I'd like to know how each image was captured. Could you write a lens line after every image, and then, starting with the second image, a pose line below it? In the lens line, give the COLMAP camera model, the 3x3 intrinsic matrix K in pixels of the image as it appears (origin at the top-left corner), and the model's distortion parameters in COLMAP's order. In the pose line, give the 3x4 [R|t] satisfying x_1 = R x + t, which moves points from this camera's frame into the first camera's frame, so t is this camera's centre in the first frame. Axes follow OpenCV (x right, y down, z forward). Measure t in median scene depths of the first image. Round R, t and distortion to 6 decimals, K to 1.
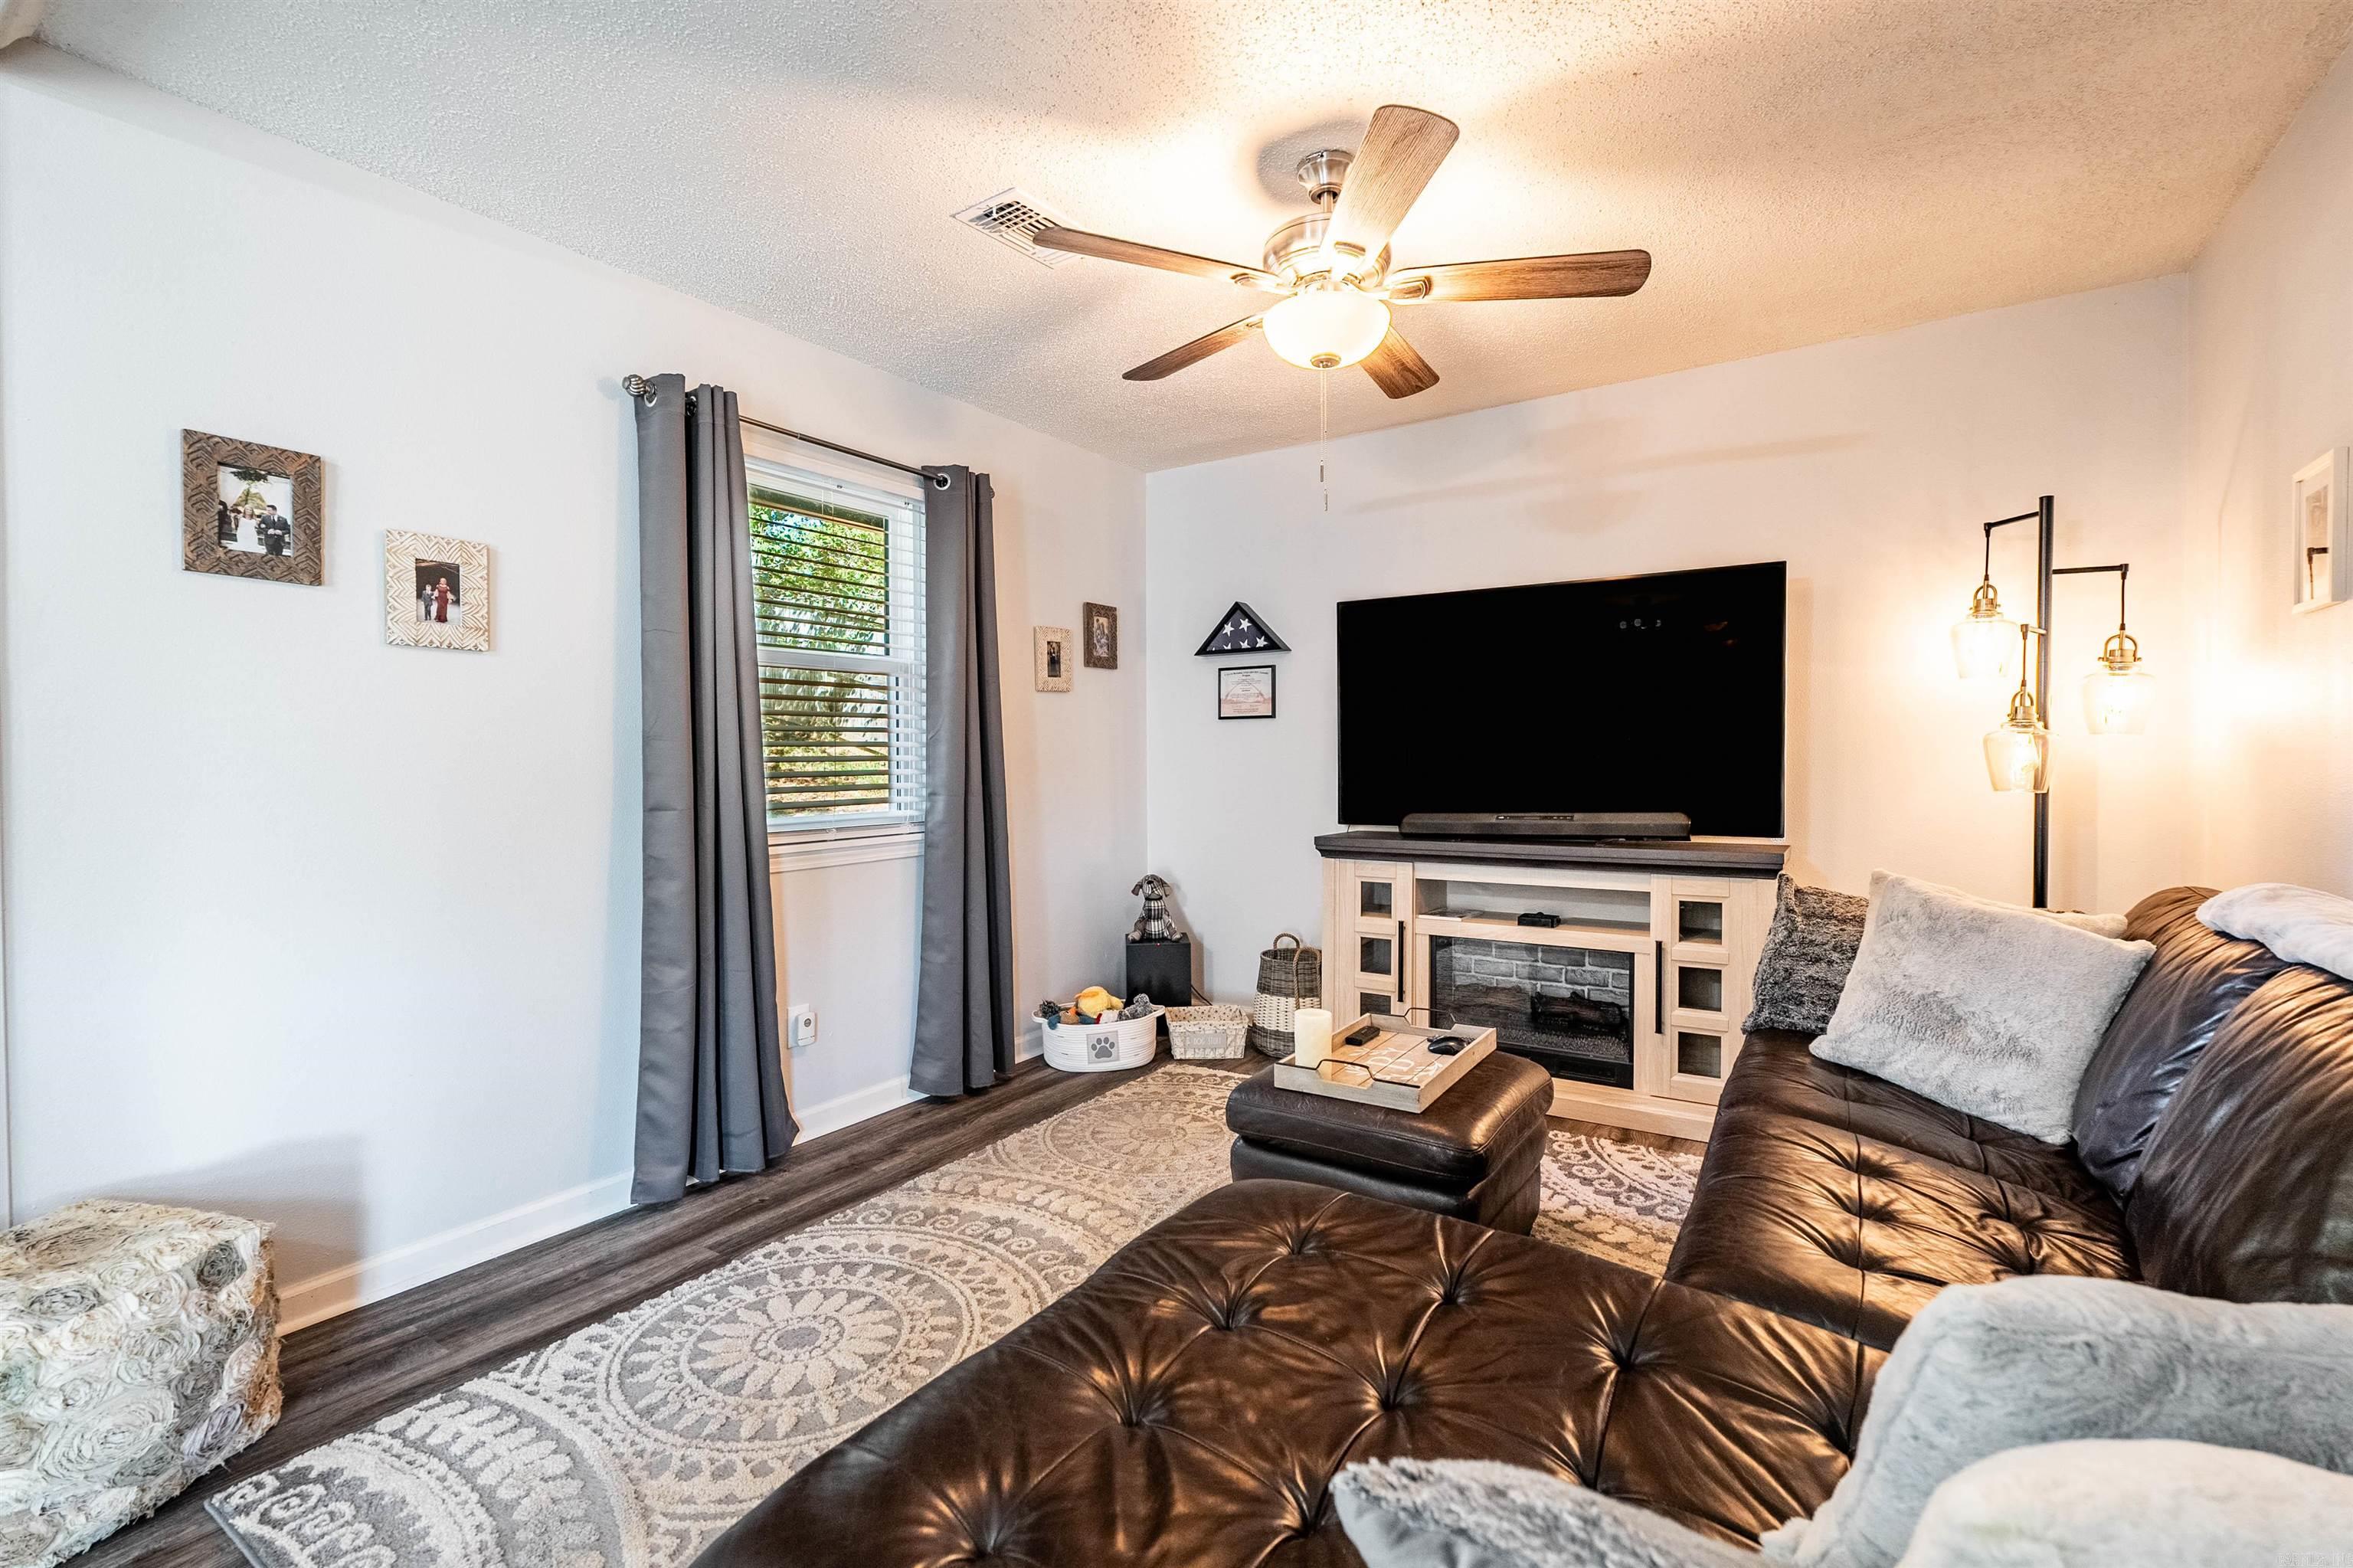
lens RADIAL K [[1030.5, 0, 1179.0], [0, 1030.5, 790.1], [0, 0, 1]] dist [-0.005027, -0.000388]
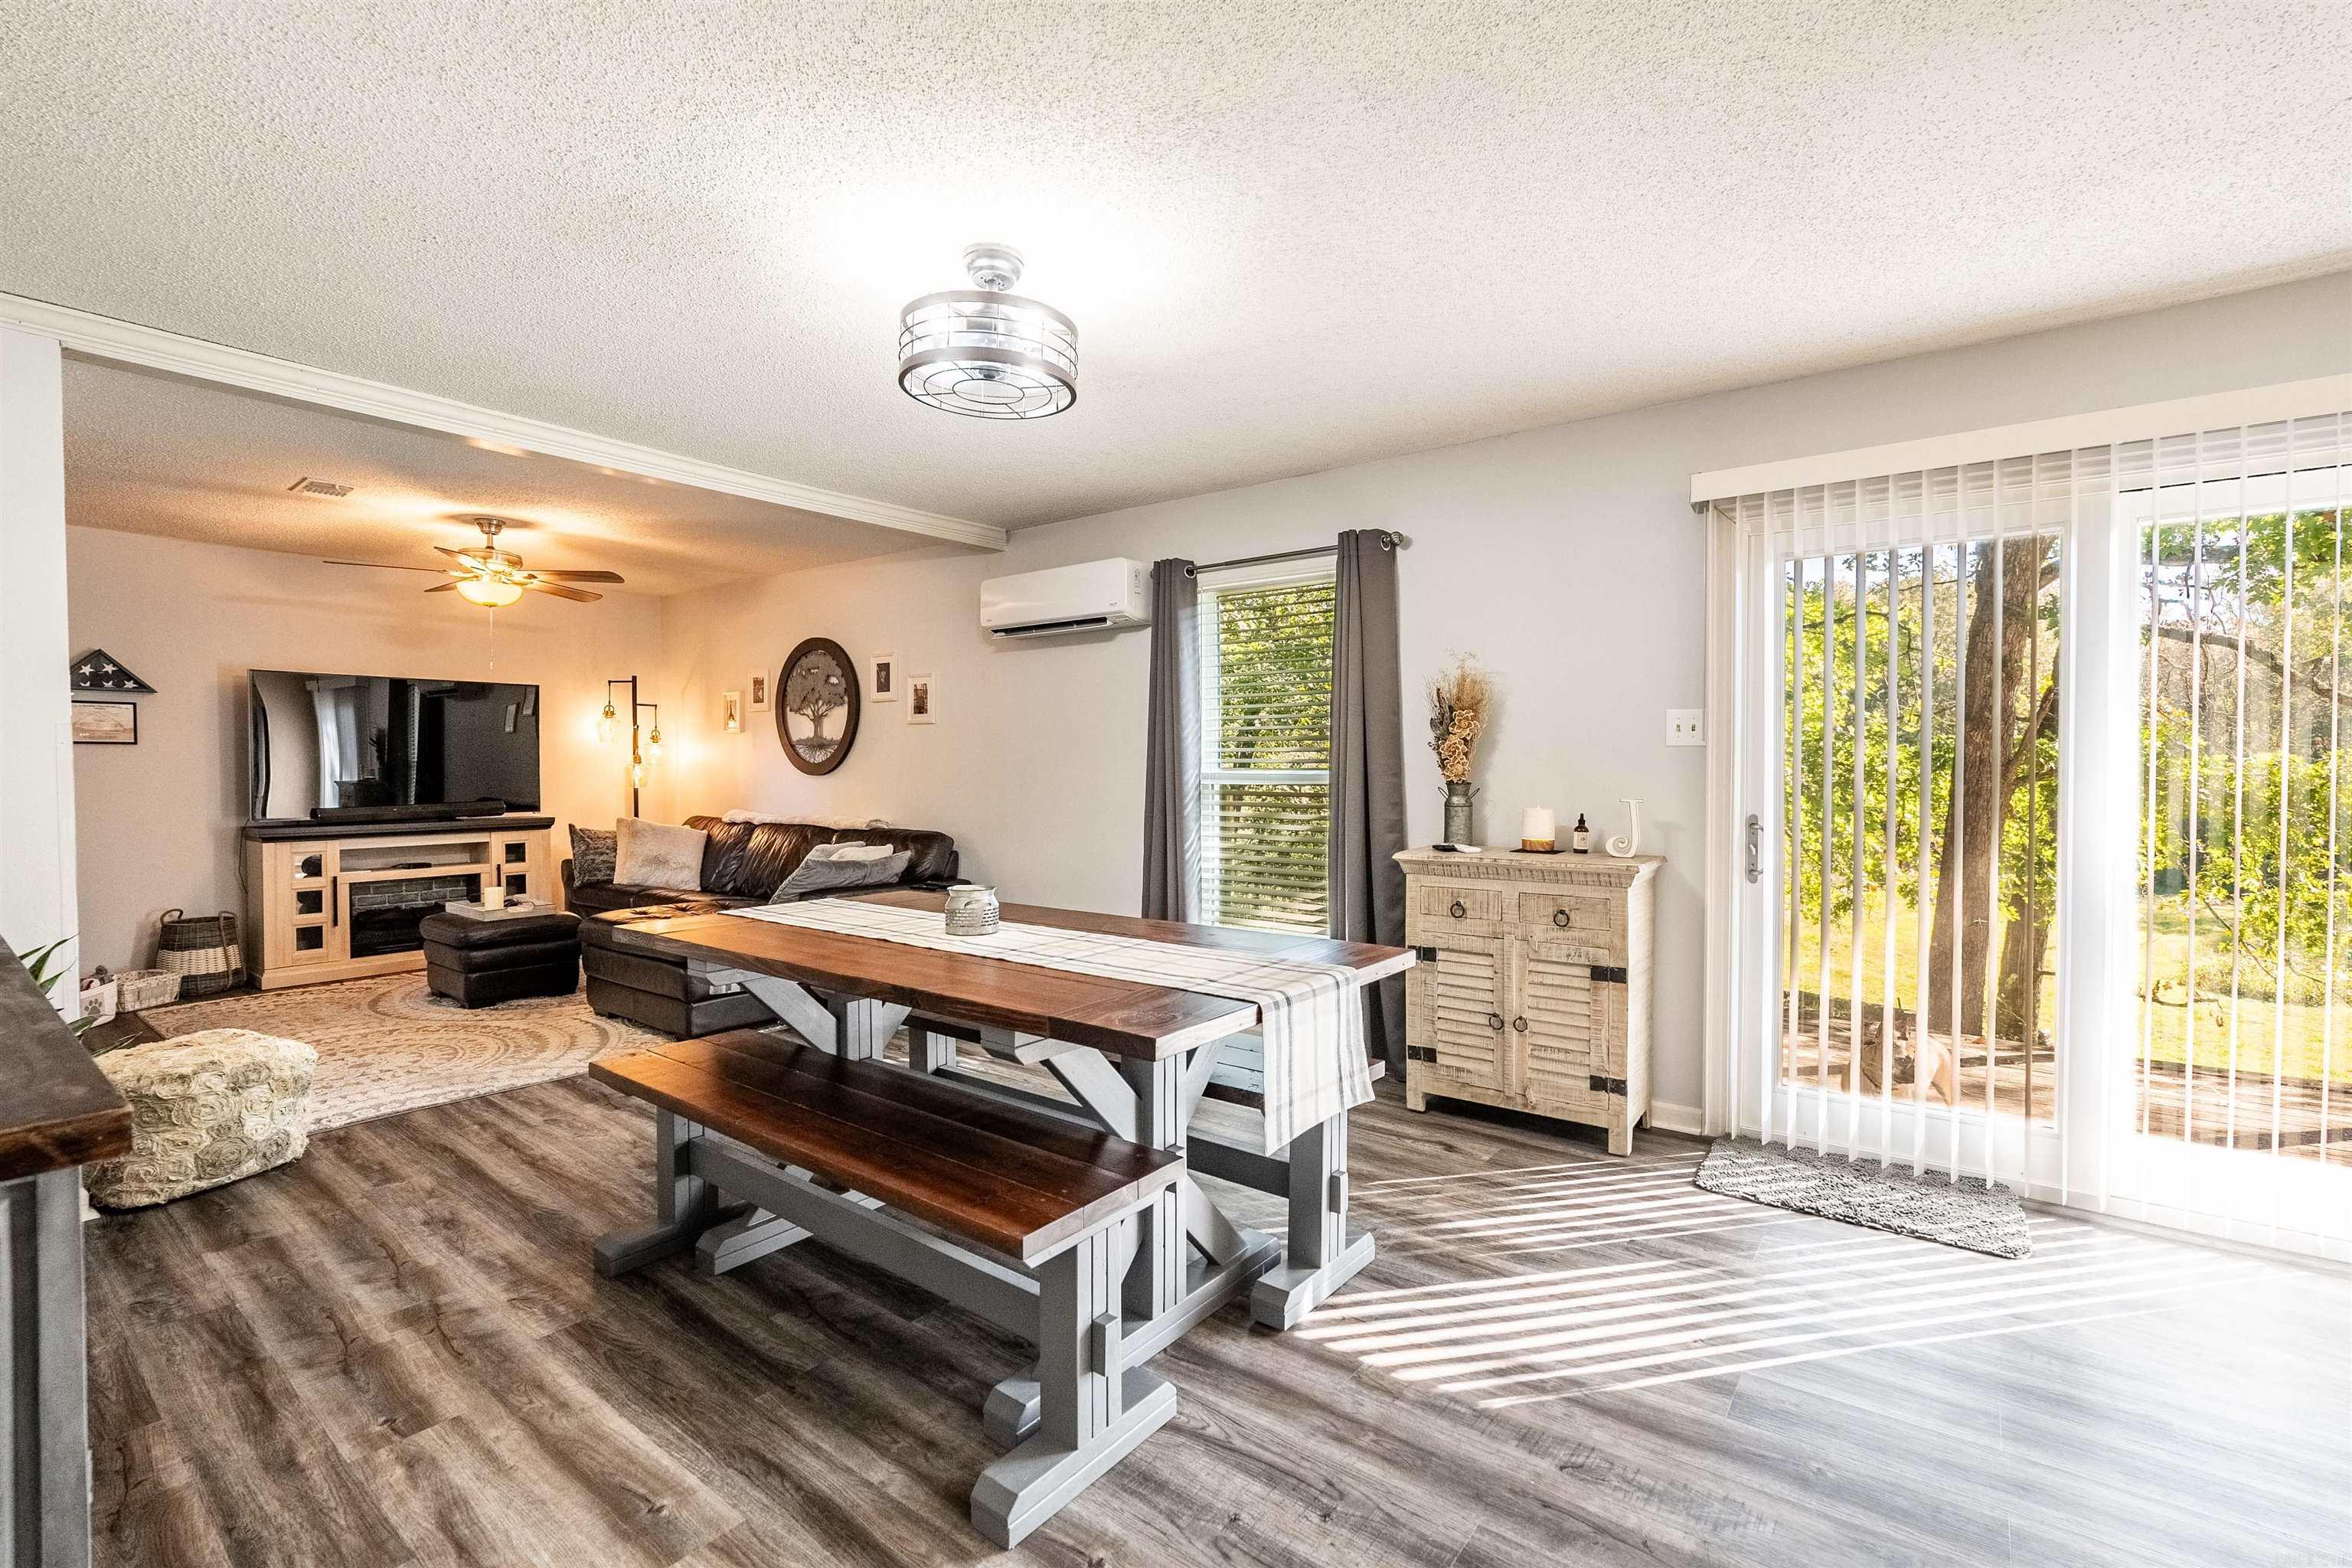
lens RADIAL K [[1030.0, 0, 1177.7], [0, 1030.0, 785.4], [0, 0, 1]] dist [-0.005027, -0.000388]
pose [[0.068948, -0.019784, 0.997424, -1.450878], [0.026154, 0.999496, 0.018017, -0.012372], [-0.997277, 0.024844, 0.069431, -0.486711]]
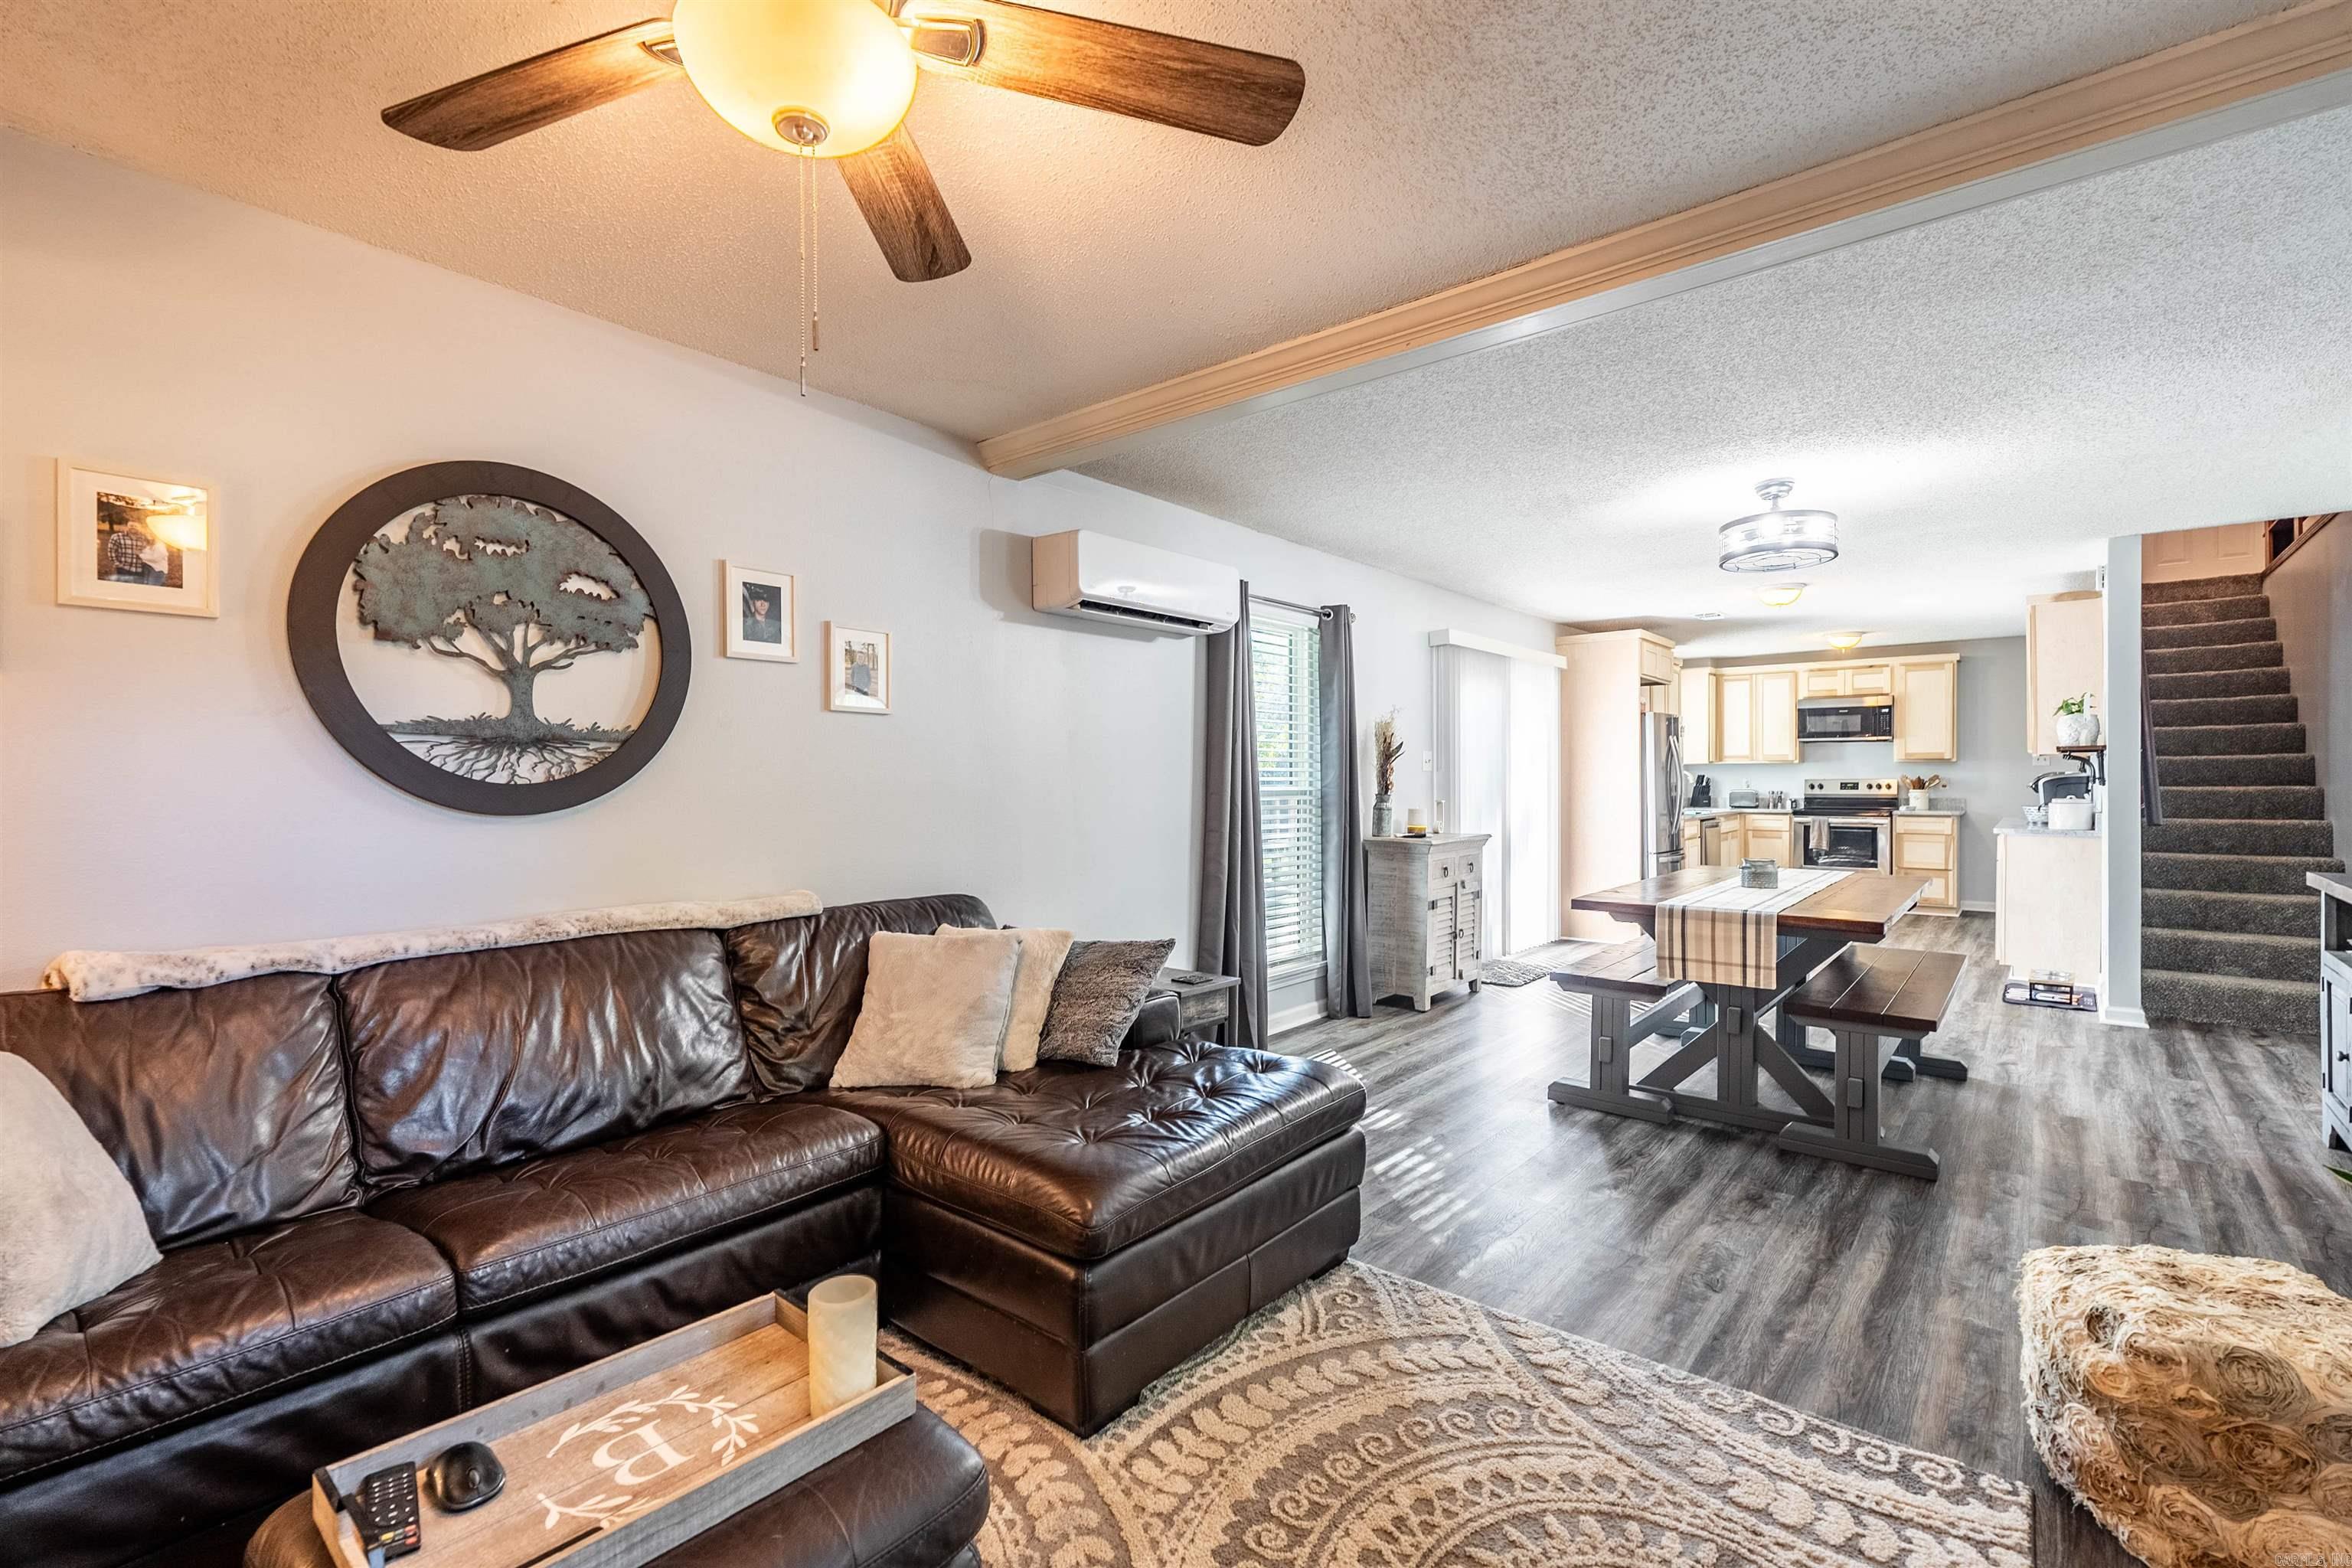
lens RADIAL K [[1030.0, 0, 1170.1], [0, 1030.0, 790.7], [0, 0, 1]] dist [-0.005027, -0.000388]
pose [[-0.993074, 0.002359, 0.117468, -0.084458], [0.006761, 0.999289, 0.037087, -0.058651], [-0.117297, 0.037624, -0.992384, 1.079752]]
